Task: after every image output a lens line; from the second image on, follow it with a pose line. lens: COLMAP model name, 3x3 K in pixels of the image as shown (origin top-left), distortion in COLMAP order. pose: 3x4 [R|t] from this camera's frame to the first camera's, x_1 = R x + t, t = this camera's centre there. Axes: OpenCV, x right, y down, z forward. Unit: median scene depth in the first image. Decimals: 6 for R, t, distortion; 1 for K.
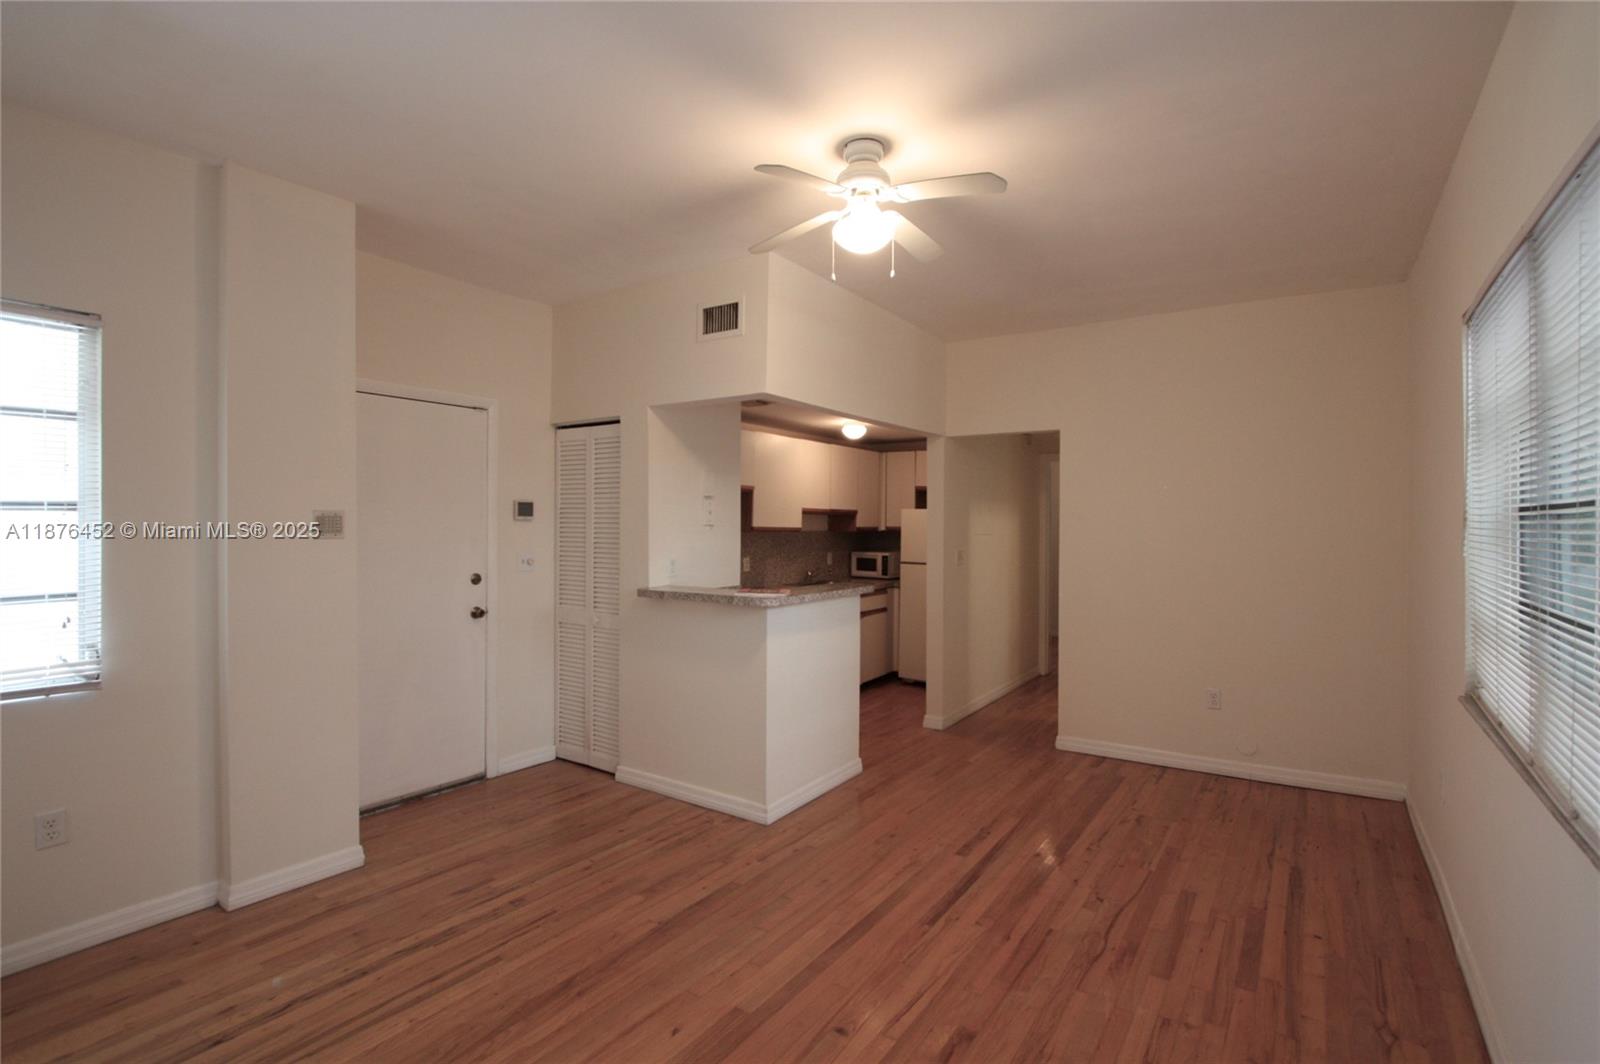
lens RADIAL K [[746.0, 0, 807.8], [0, 746.0, 524.9], [0, 0, 1]] dist [-0.013966, 0.001976]
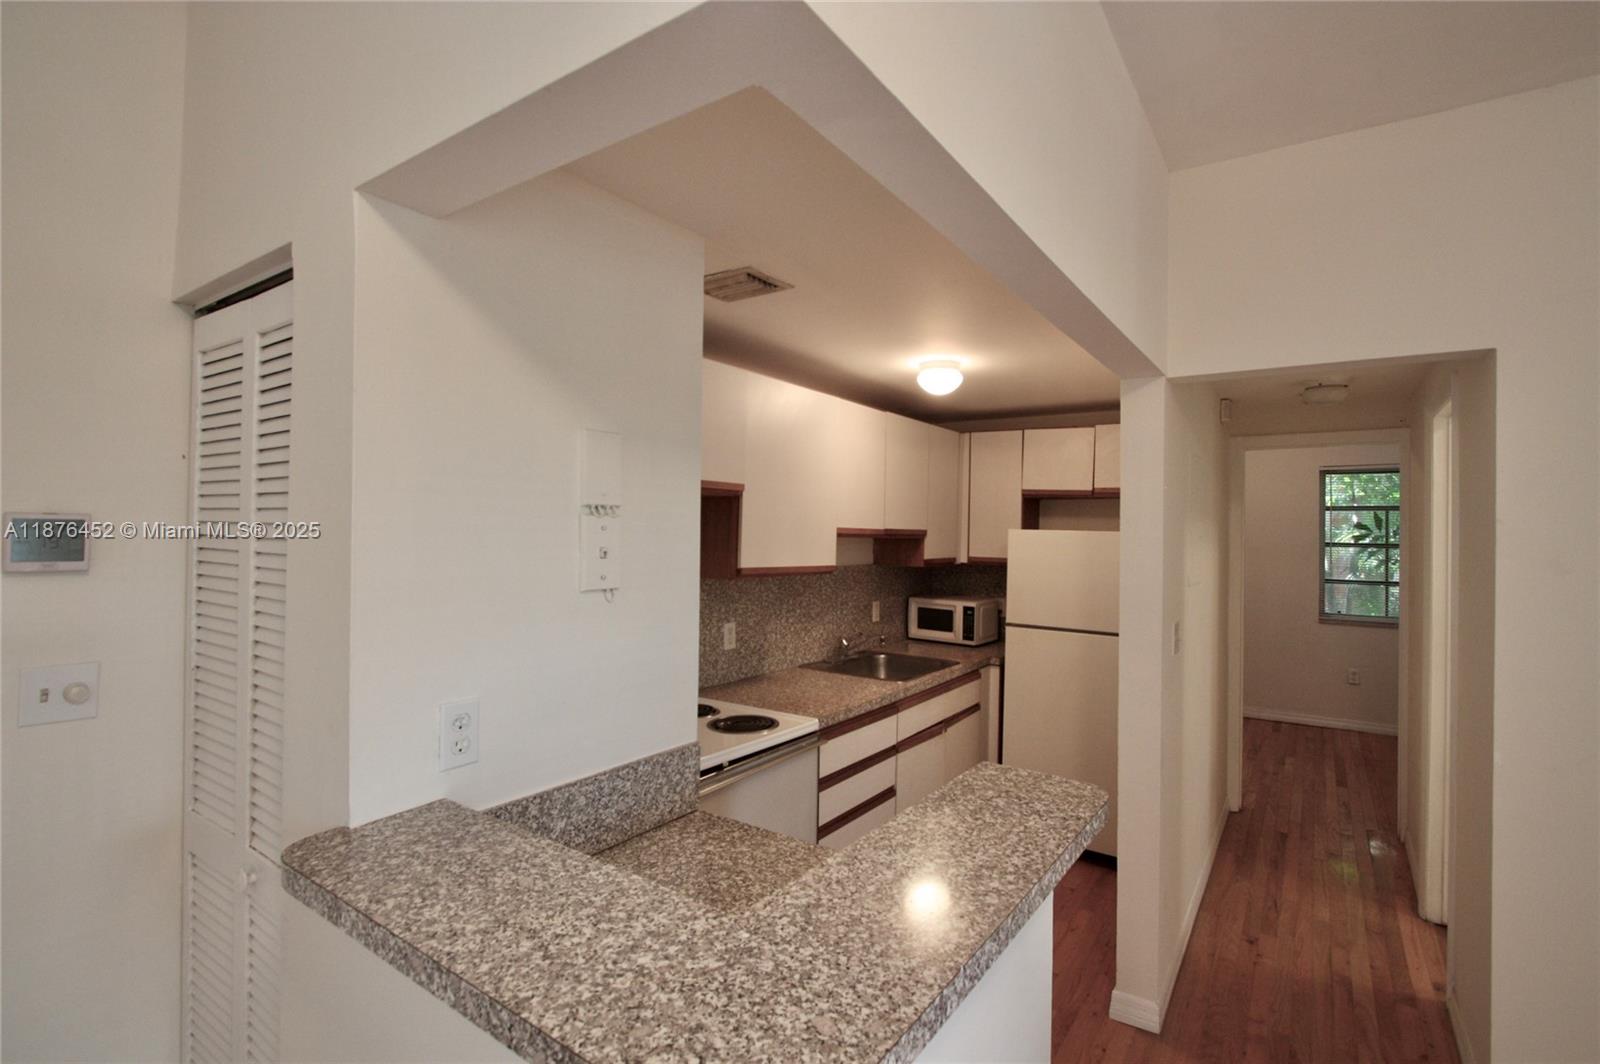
lens RADIAL K [[746.0, 0, 807.8], [0, 746.0, 524.9], [0, 0, 1]] dist [-0.013966, 0.001976]
pose [[0.999947, 0.009018, -0.004899, -0.037248], [-0.009059, 0.999925, -0.008283, -0.029628], [0.004823, 0.008327, 0.999954, 0.699599]]
